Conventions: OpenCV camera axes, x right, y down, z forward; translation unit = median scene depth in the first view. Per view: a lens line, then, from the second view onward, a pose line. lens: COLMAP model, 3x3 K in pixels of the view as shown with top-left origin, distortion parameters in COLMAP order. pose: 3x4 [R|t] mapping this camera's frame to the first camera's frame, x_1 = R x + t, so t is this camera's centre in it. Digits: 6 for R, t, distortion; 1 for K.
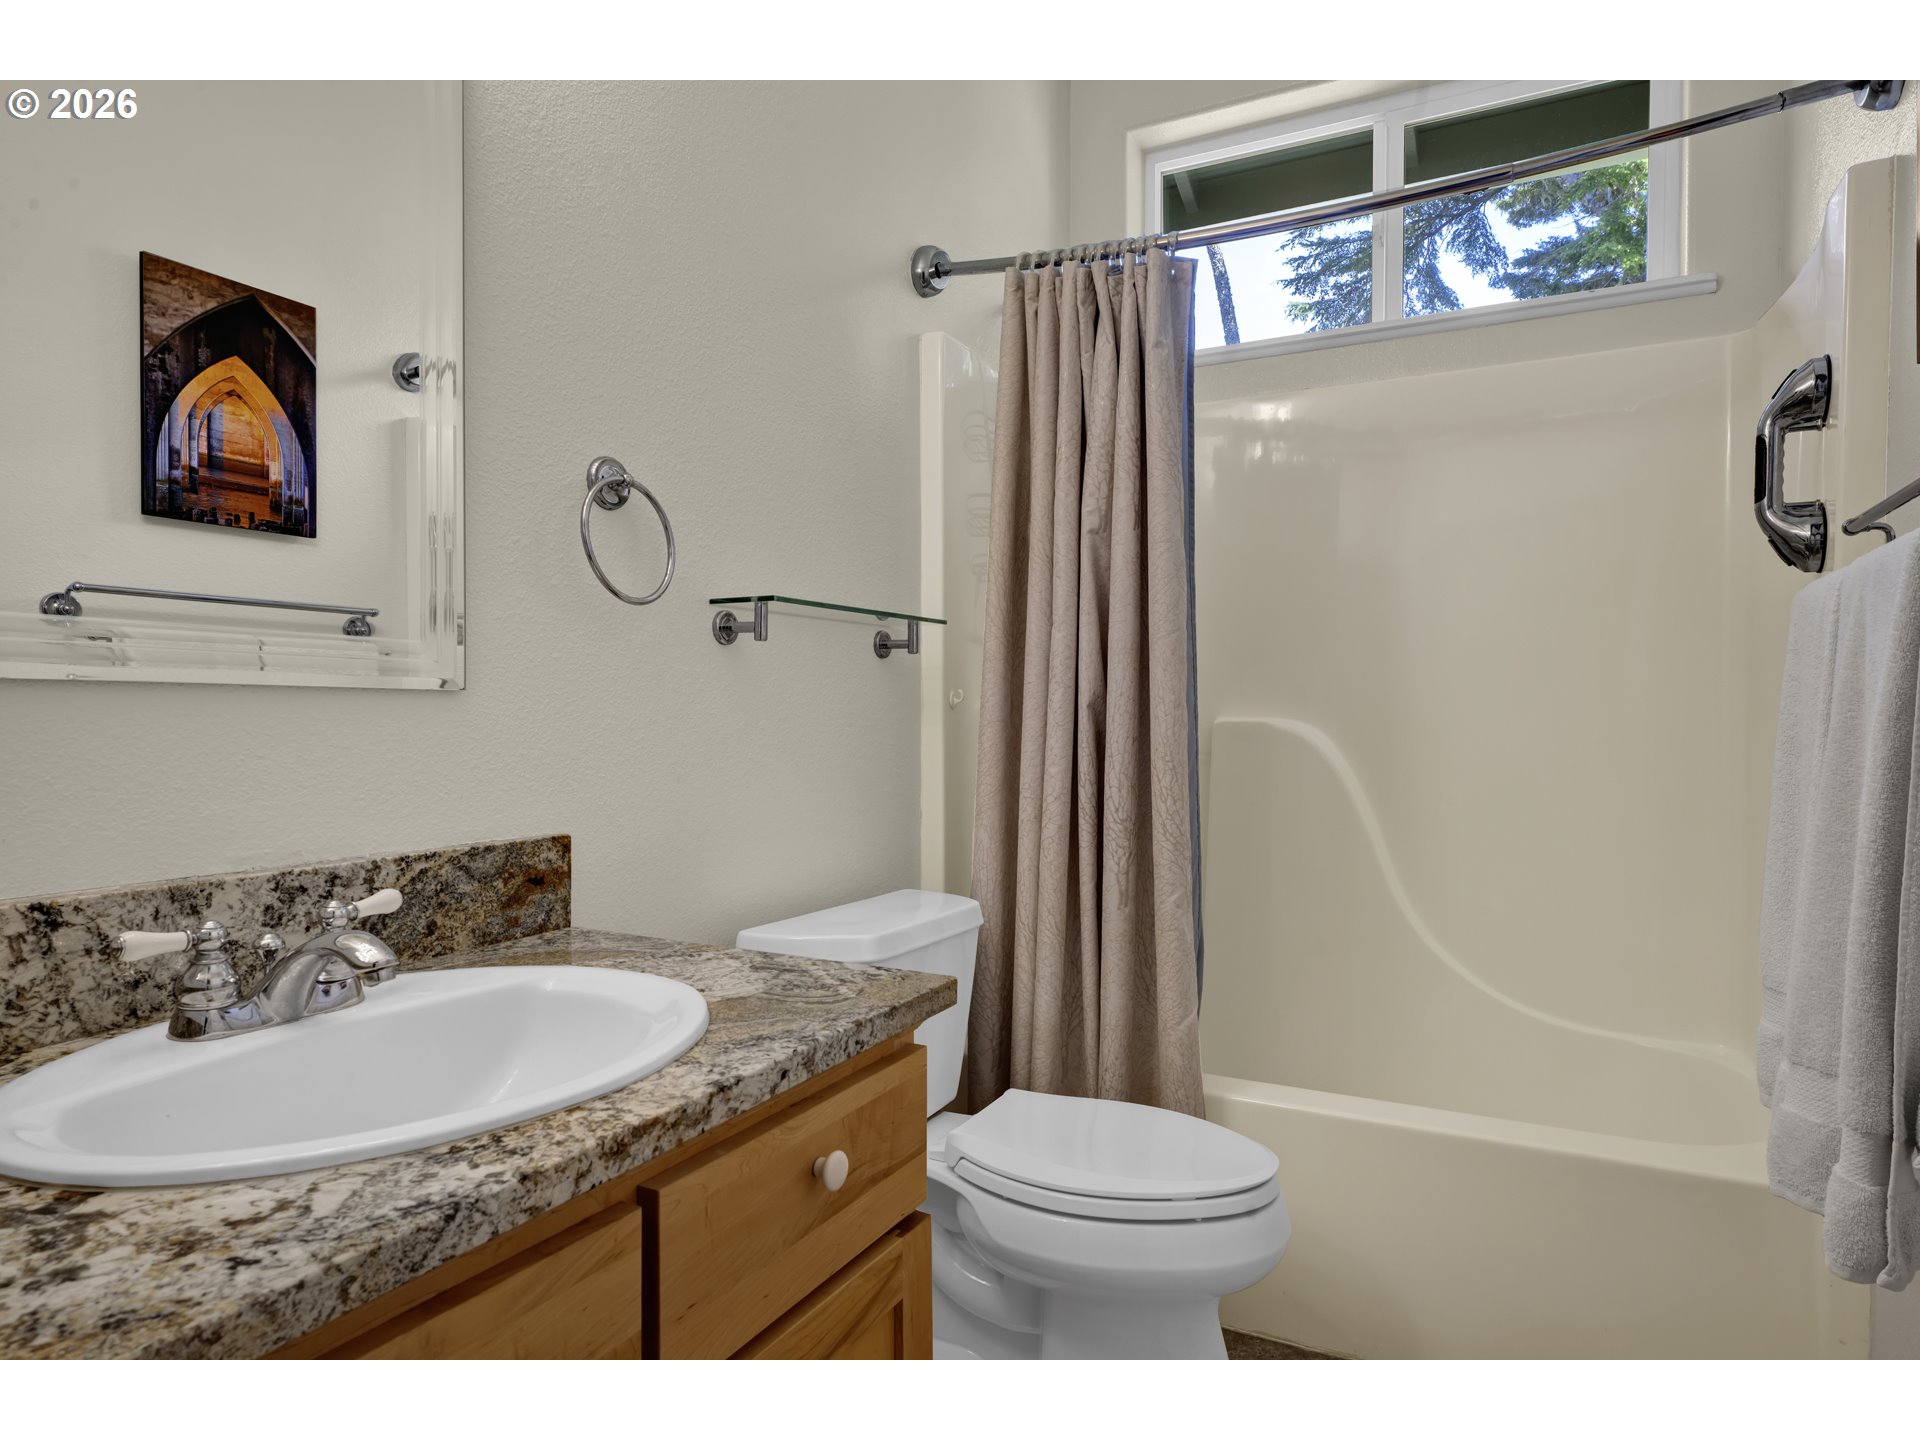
lens RADIAL K [[1089.8, 0, 1001.2], [0, 1089.8, 723.3], [0, 0, 1]] dist [0.003460, 0.000861]
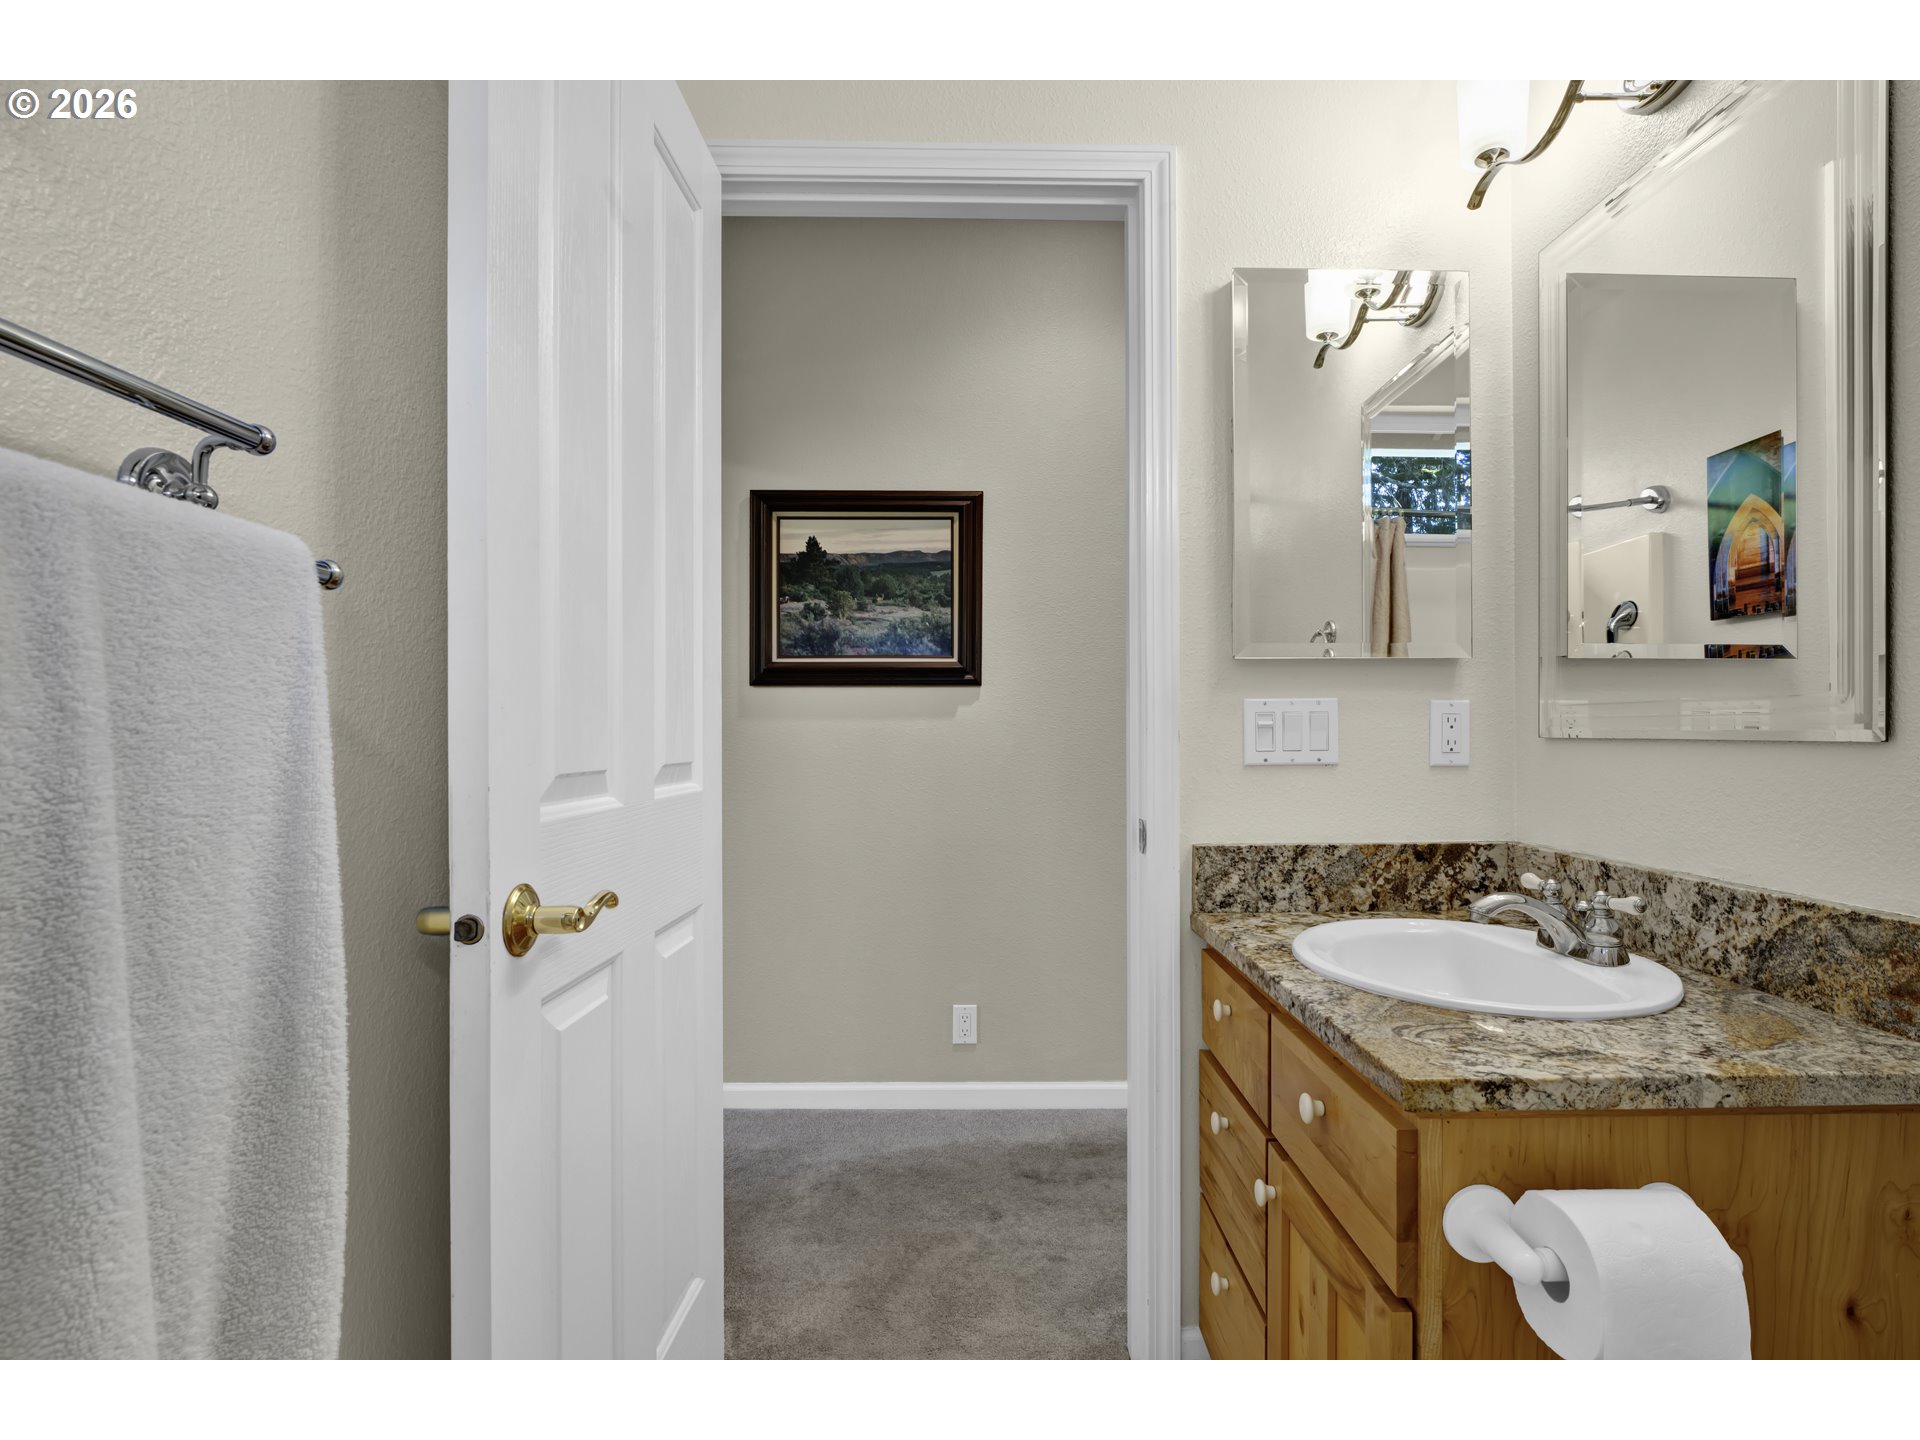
lens RADIAL K [[911.5, 0, 977.3], [0, 911.5, 728.2], [0, 0, 1]] dist [-0.001656, 0.000039]
pose [[-0.890123, -0.005588, -0.455687, 0.573675], [-0.006375, 0.999980, 0.000189, -0.040458], [0.455676, 0.003073, -0.890140, 1.452088]]
